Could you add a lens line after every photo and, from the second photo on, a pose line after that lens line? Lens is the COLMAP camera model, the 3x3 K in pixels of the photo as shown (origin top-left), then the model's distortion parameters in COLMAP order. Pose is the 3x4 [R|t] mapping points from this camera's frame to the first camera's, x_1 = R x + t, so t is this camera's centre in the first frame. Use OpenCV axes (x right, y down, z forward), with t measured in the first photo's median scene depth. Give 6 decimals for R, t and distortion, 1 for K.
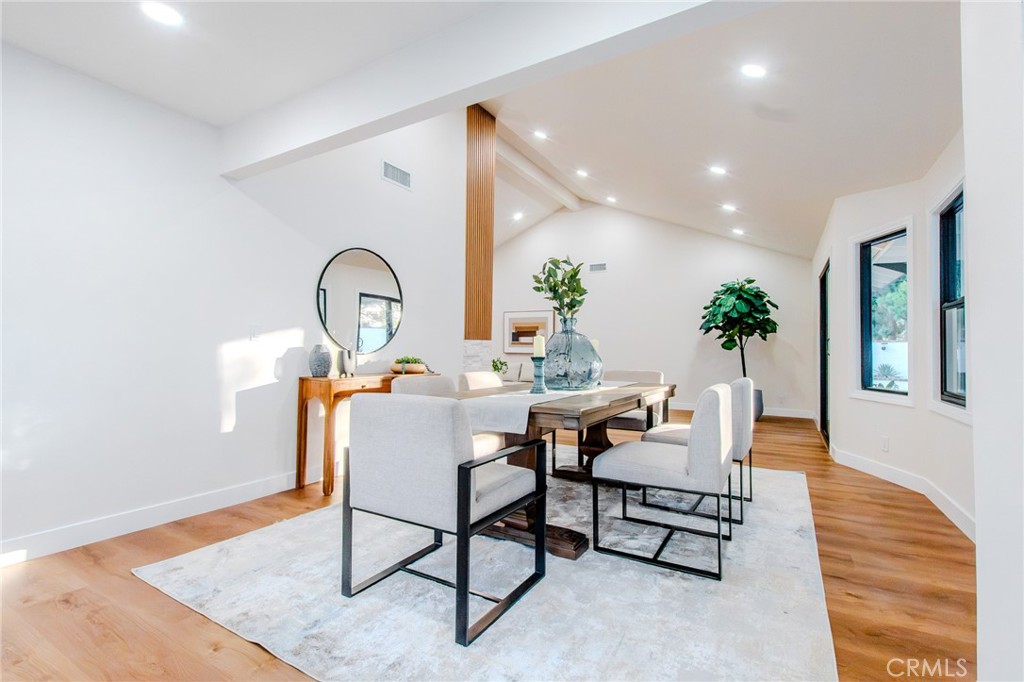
lens RADIAL K [[455.8, 0, 512.7], [0, 455.8, 343.6], [0, 0, 1]] dist [0.010864, -0.006322]
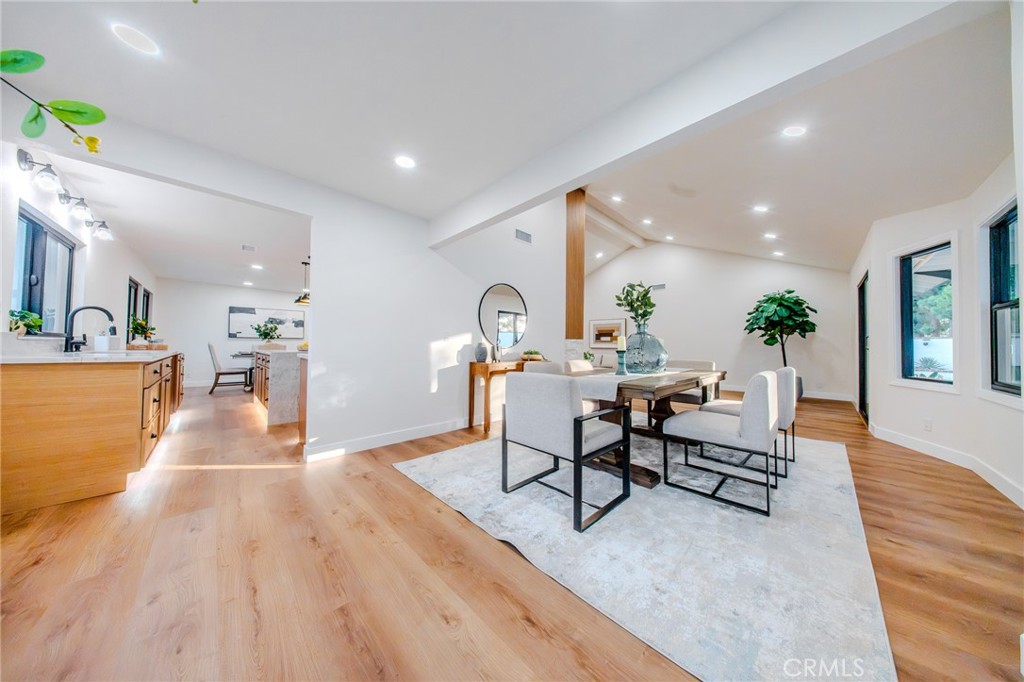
lens RADIAL K [[300.3, 0, 511.6], [0, 300.3, 342.1], [0, 0, 1]] dist [-0.001417, -0.001043]
pose [[0.964959, -0.004114, -0.262367, -0.027927], [0.004586, 0.999989, 0.001185, -0.001035], [0.262359, -0.002347, 0.964967, -0.032525]]
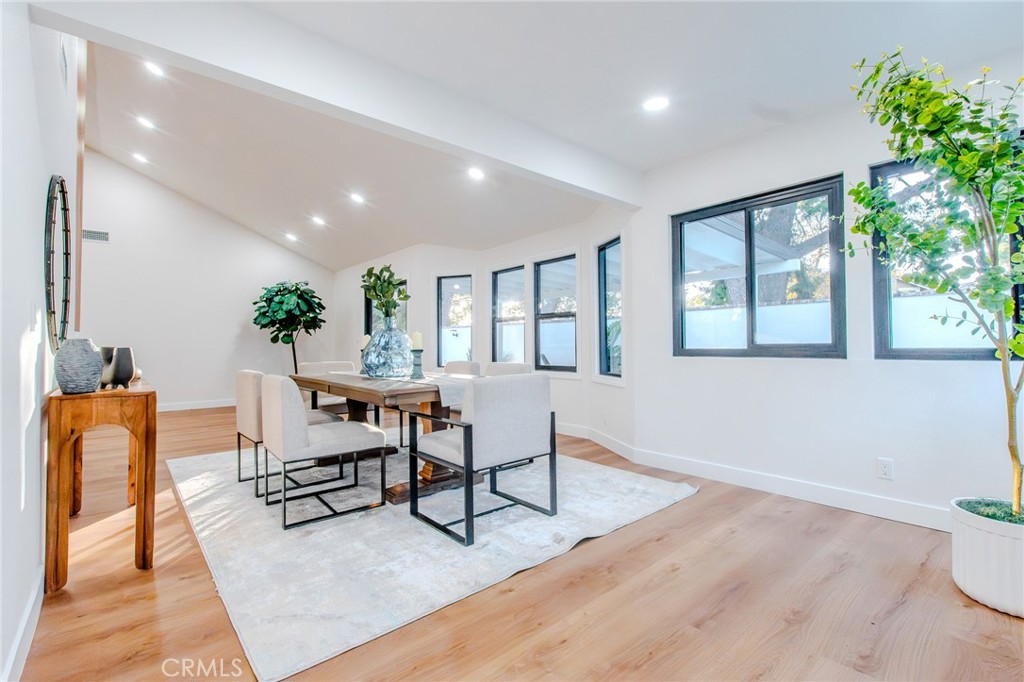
lens RADIAL K [[455.8, 0, 513.7], [0, 455.8, 337.4], [0, 0, 1]] dist [0.010864, -0.006322]
pose [[0.315884, 0.007196, 0.948771, -0.874836], [-0.008070, 0.999955, -0.004898, -0.000753], [-0.948764, -0.006110, 0.315928, 0.295728]]
